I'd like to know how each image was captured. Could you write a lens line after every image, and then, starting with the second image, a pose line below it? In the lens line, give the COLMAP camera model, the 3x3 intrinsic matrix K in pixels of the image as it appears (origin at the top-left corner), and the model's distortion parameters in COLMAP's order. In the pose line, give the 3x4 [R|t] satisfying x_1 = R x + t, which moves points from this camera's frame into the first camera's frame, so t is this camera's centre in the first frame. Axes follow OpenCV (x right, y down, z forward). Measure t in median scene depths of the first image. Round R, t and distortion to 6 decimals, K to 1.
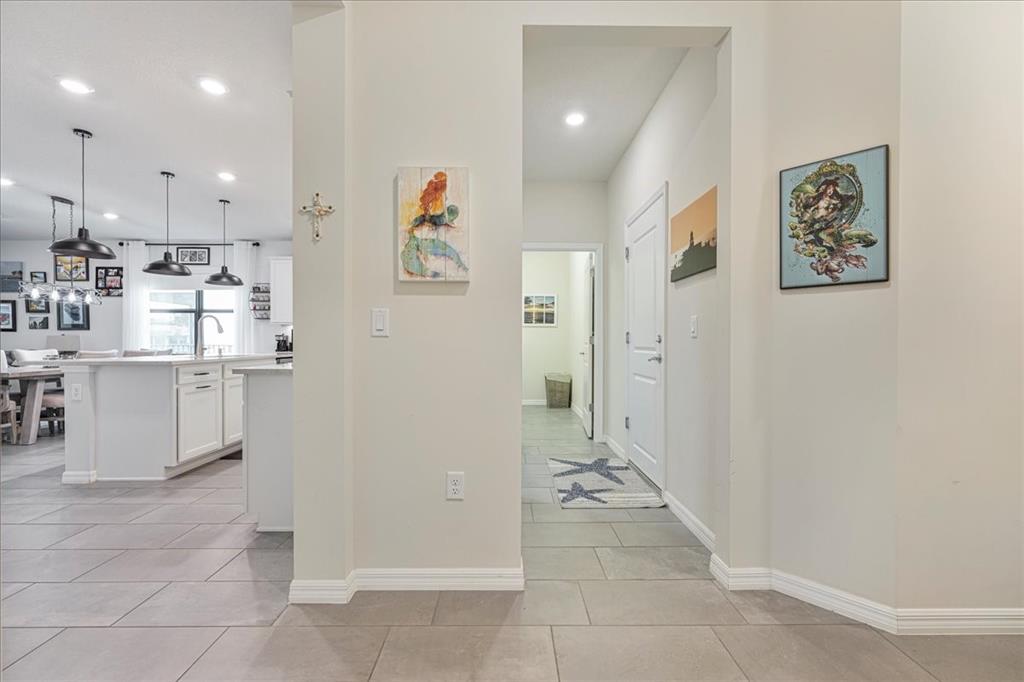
lens RADIAL K [[416.9, 0, 508.7], [0, 416.9, 343.9], [0, 0, 1]] dist [-0.001537, -0.000346]
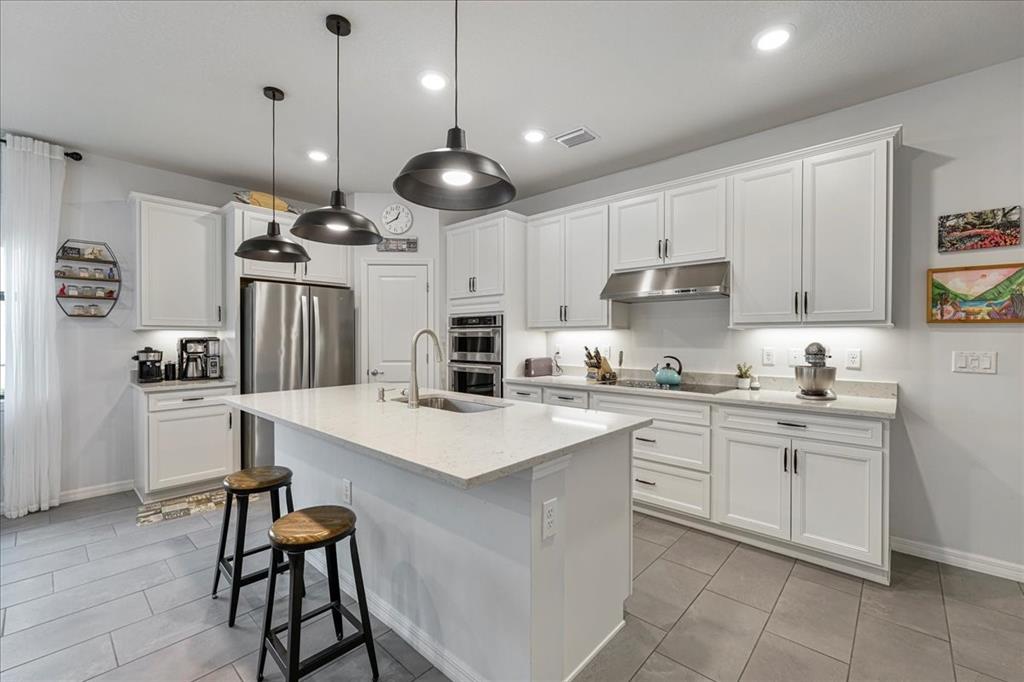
lens RADIAL K [[433.8, 0, 508.3], [0, 433.8, 340.5], [0, 0, 1]] dist [0.001539, 0.000076]
pose [[0.684347, -0.006278, 0.729130, -0.654325], [0.004647, 0.999980, 0.004248, -0.035177], [-0.729142, 0.000481, 0.684362, 0.333176]]
